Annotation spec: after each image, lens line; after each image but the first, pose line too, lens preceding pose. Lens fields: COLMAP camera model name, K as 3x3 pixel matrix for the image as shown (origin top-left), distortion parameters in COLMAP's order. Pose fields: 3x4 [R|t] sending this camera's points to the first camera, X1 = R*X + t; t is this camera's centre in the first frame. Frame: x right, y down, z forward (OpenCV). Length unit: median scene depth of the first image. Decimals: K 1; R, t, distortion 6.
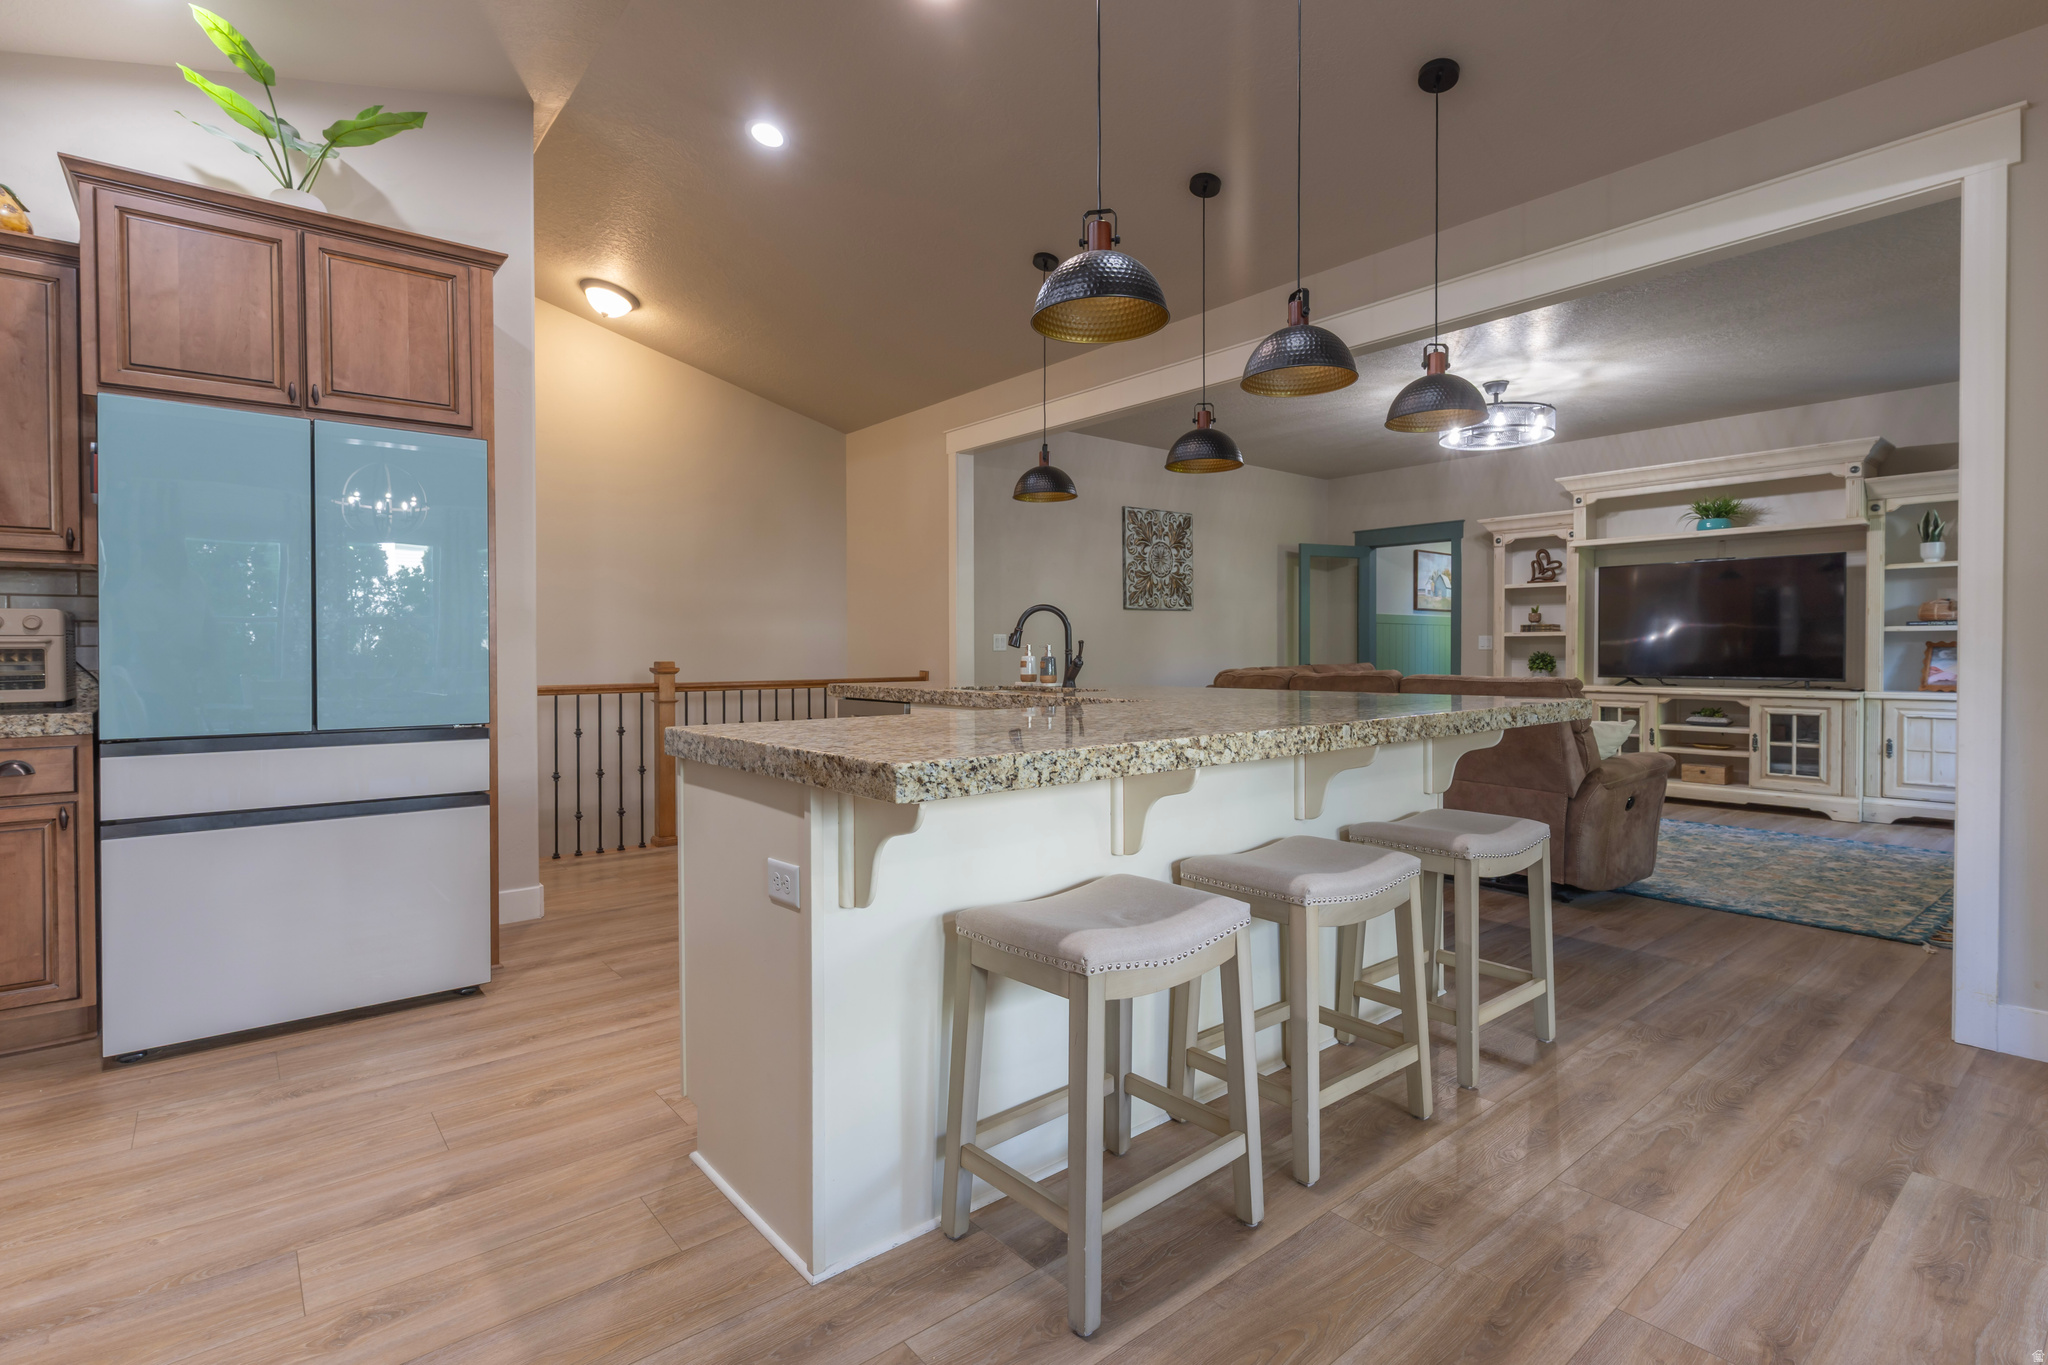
lens RADIAL K [[979.3, 0, 1025.3], [0, 979.3, 671.3], [0, 0, 1]] dist [0.014663, -0.003083]
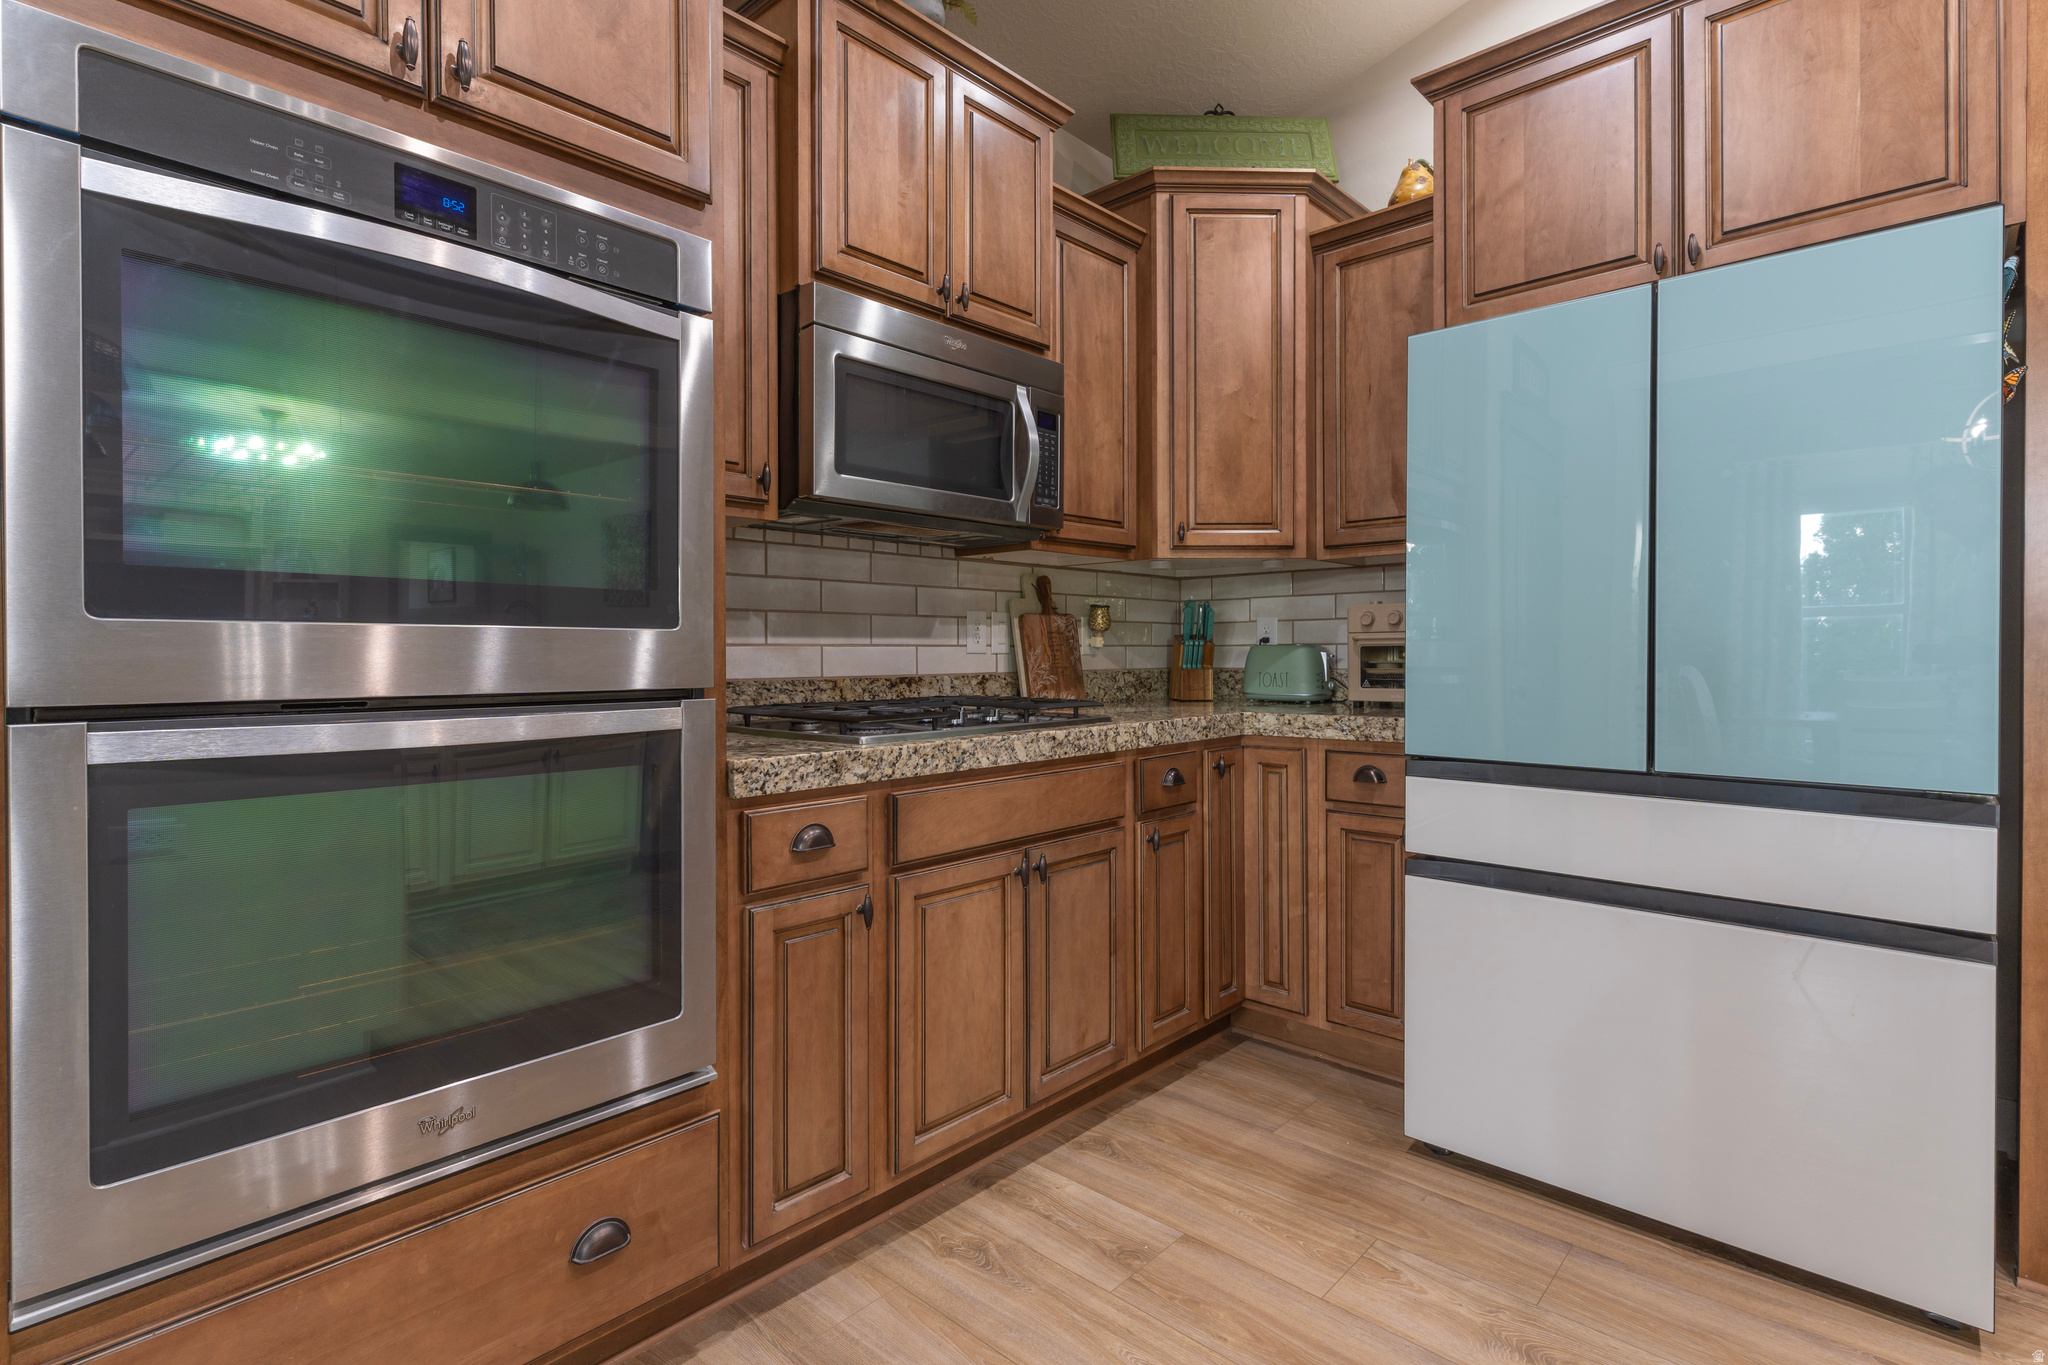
lens RADIAL K [[979.3, 0, 1020.7], [0, 979.3, 658.9], [0, 0, 1]] dist [0.014663, -0.003083]
pose [[0.128302, 0.010385, -0.991681, -0.095386], [-0.016356, 0.999831, 0.008354, -0.008067], [0.991600, 0.015148, 0.128450, 0.349897]]
